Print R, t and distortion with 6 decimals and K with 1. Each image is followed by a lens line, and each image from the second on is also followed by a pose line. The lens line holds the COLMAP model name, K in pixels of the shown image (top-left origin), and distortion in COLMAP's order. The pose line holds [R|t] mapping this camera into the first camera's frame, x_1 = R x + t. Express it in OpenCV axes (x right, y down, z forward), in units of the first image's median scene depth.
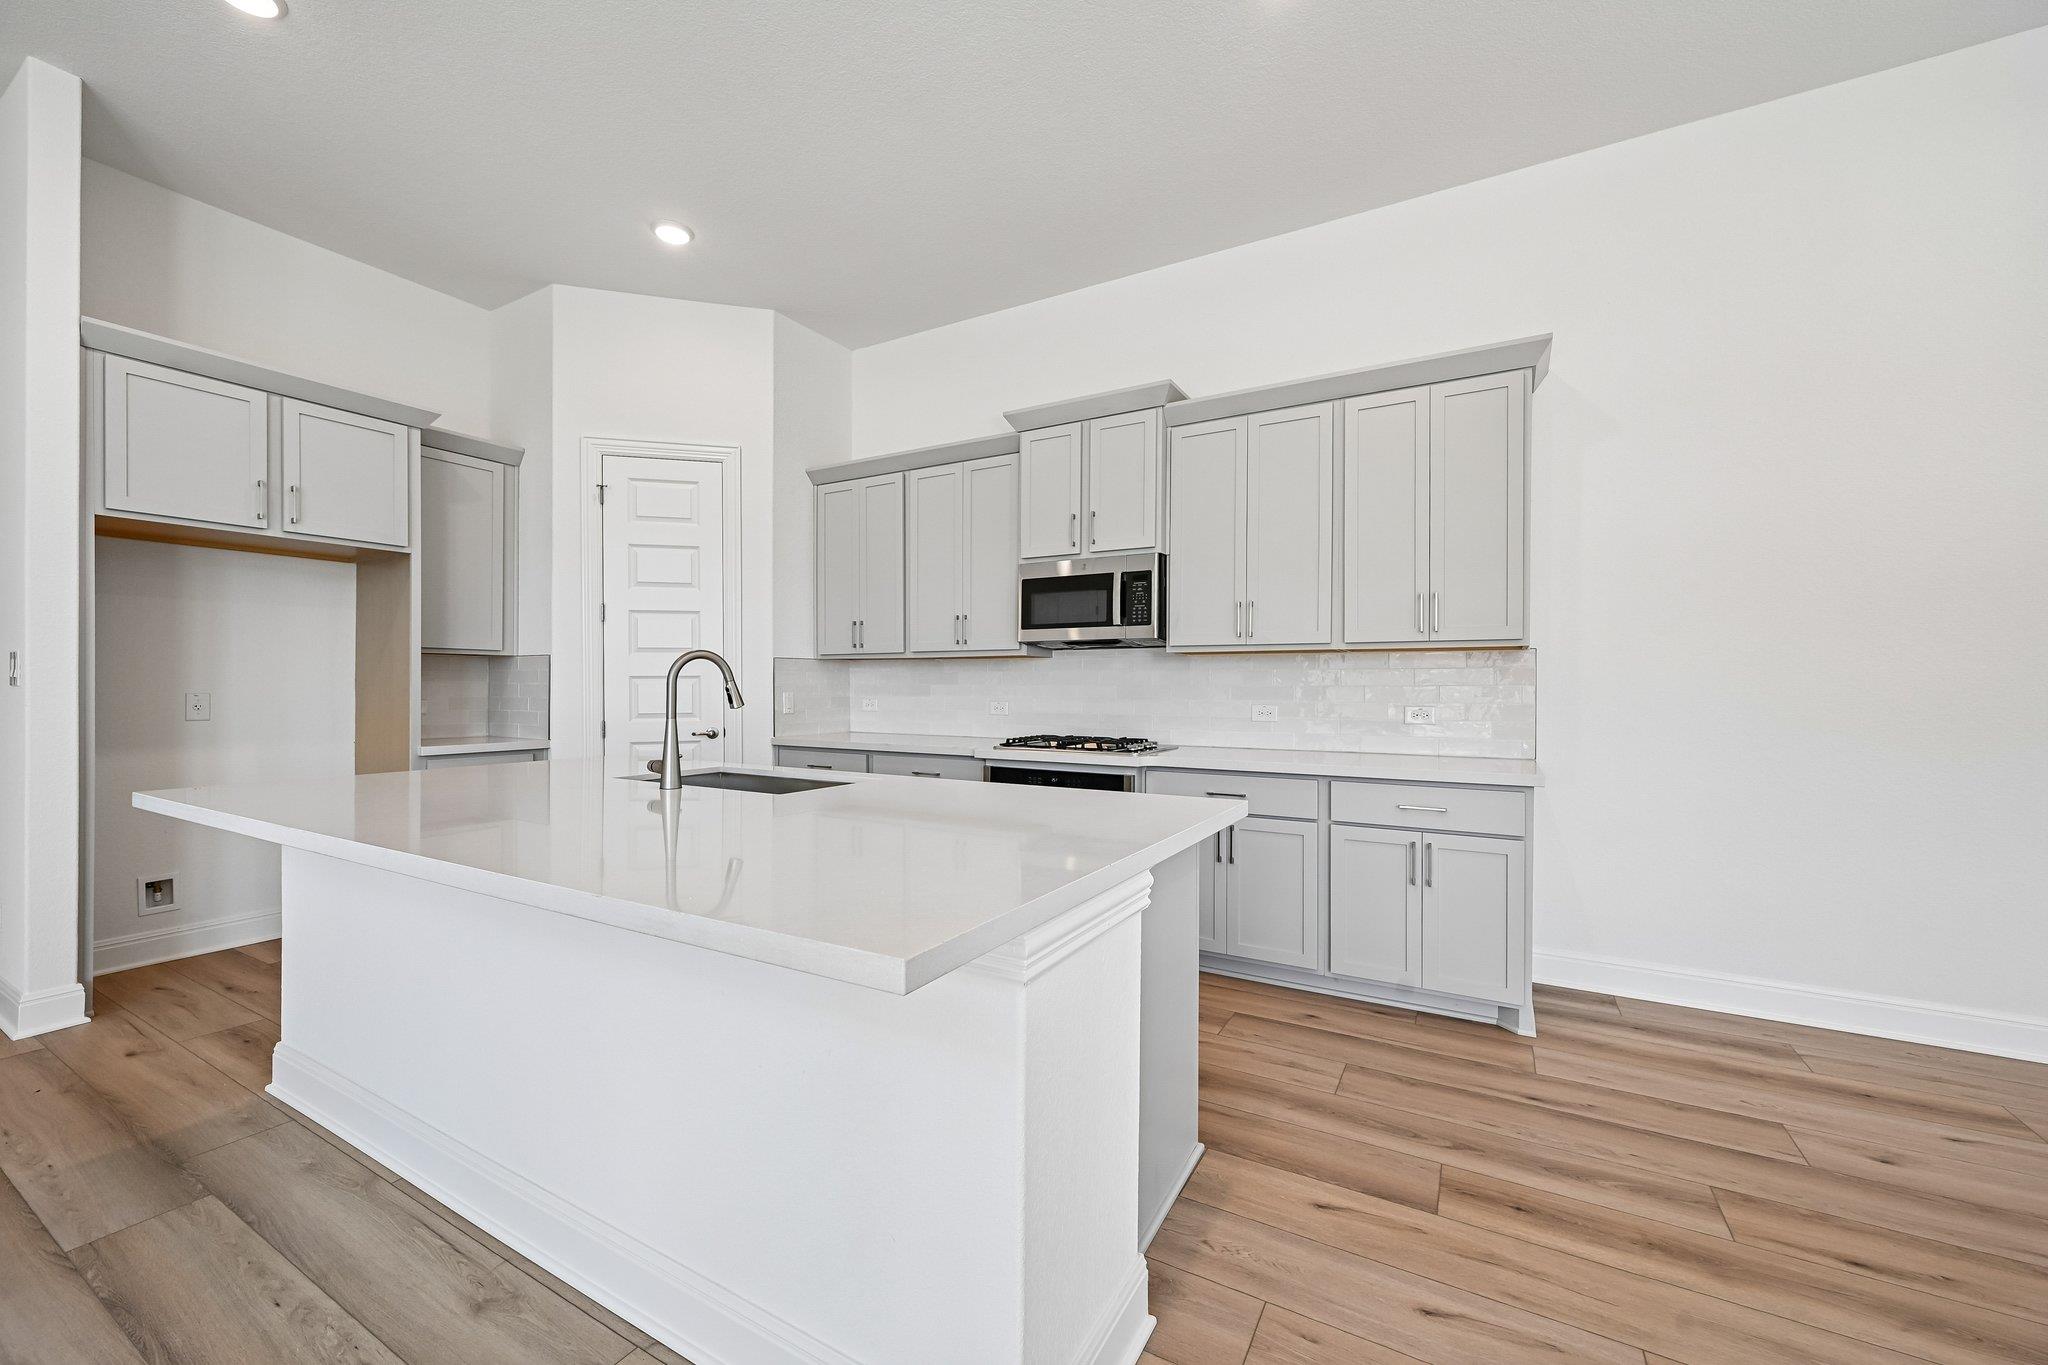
lens RADIAL K [[805.5, 0, 1017.9], [0, 805.5, 687.2], [0, 0, 1]] dist [0.003466, 0.001097]
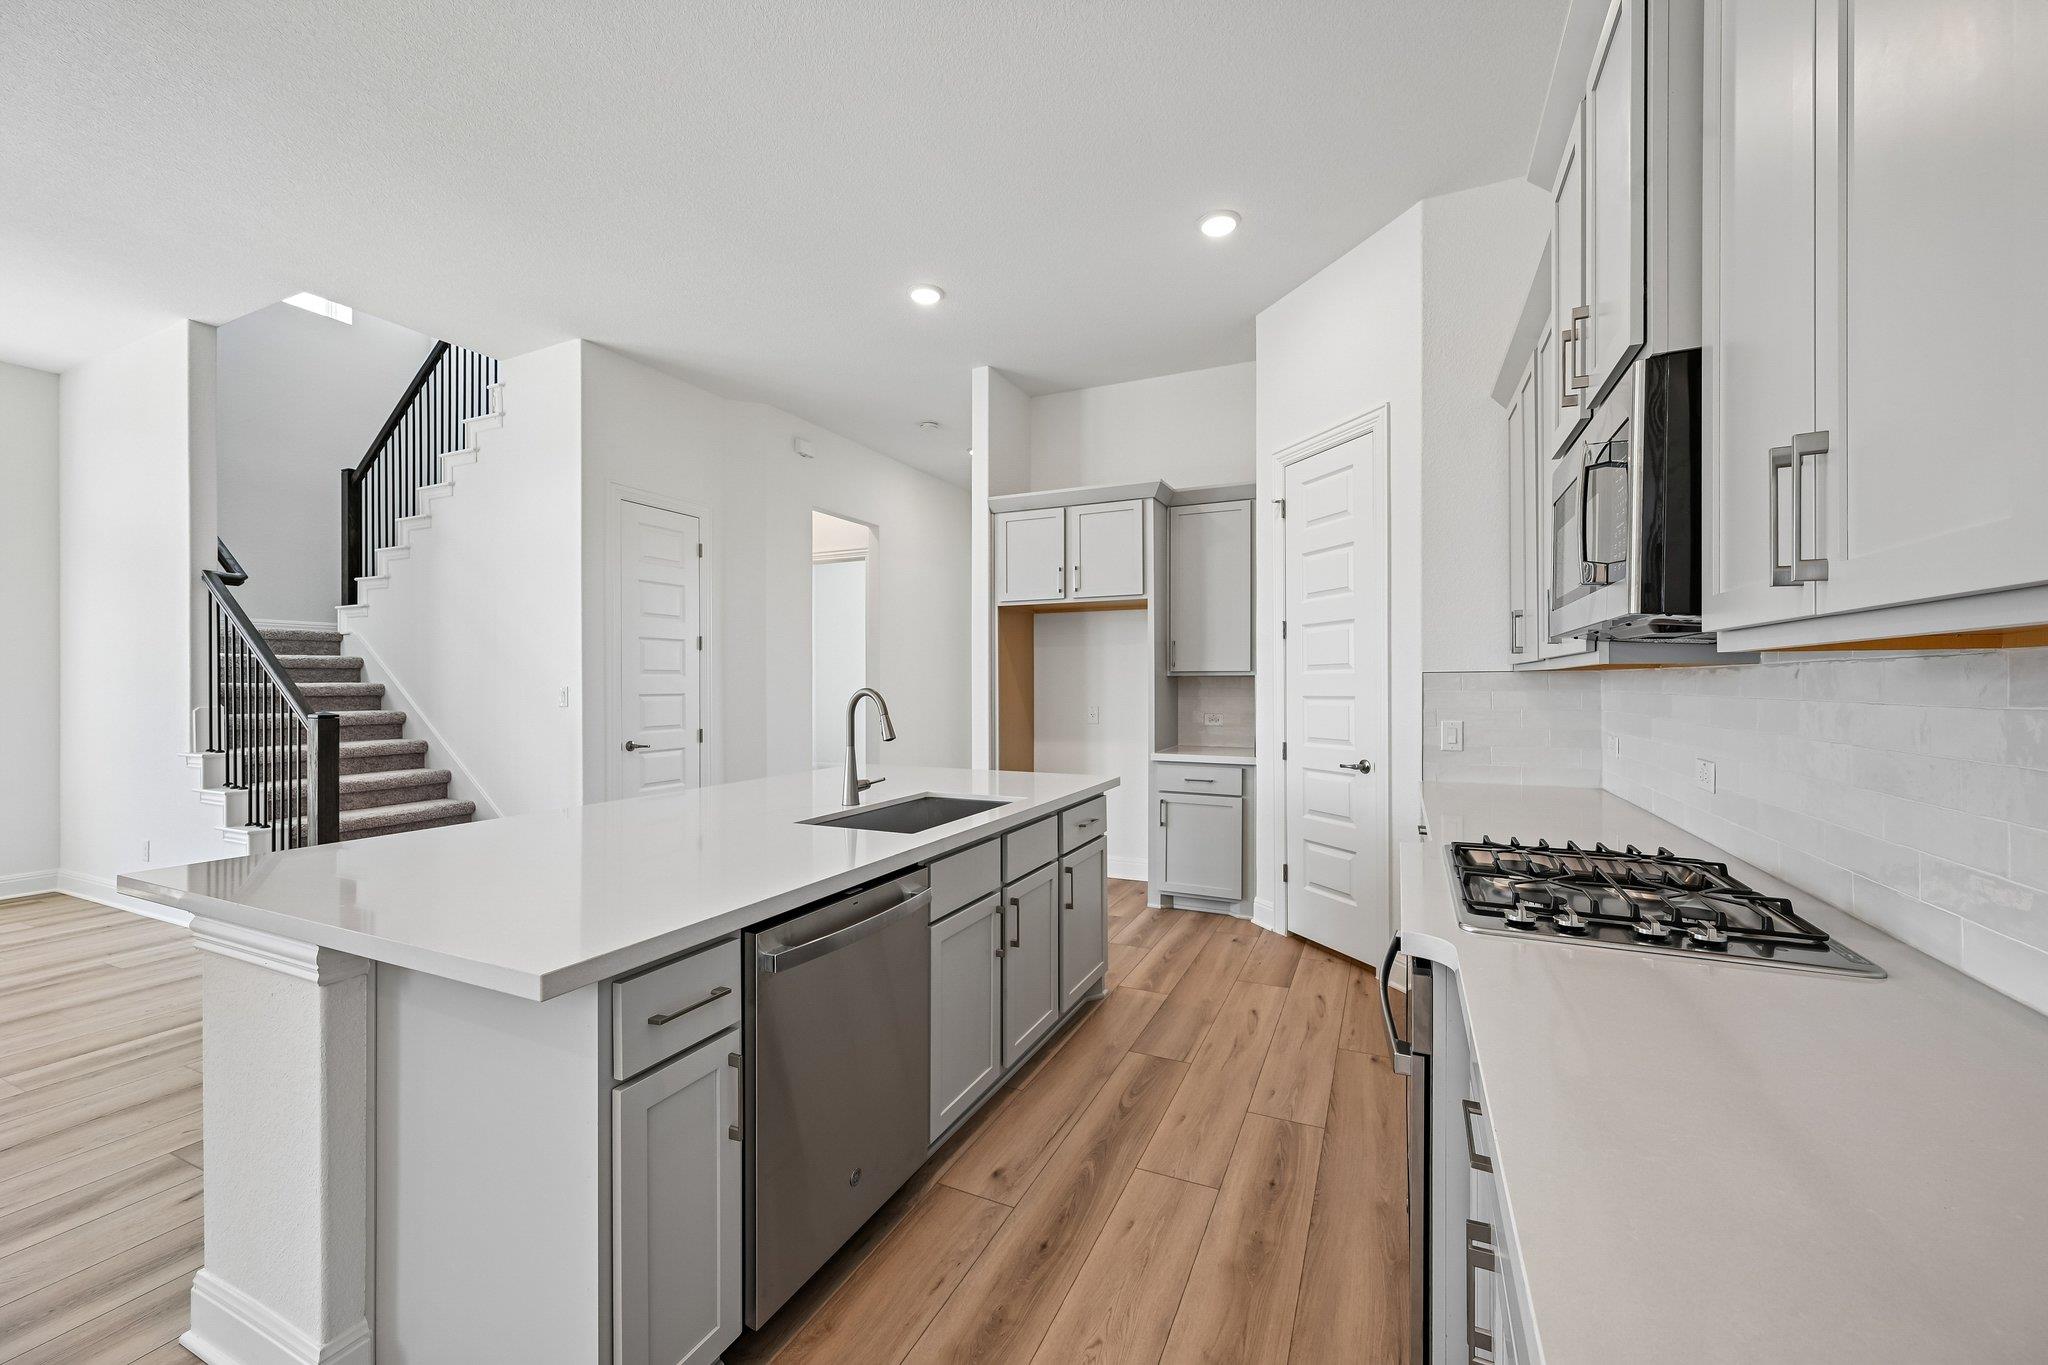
lens RADIAL K [[805.5, 0, 1022.6], [0, 805.5, 679.7], [0, 0, 1]] dist [0.003466, 0.001097]
pose [[0.101361, -0.009965, -0.994800, 0.474681], [0.002548, 0.999949, -0.009757, -0.028988], [0.994846, -0.001546, 0.101381, 0.682411]]
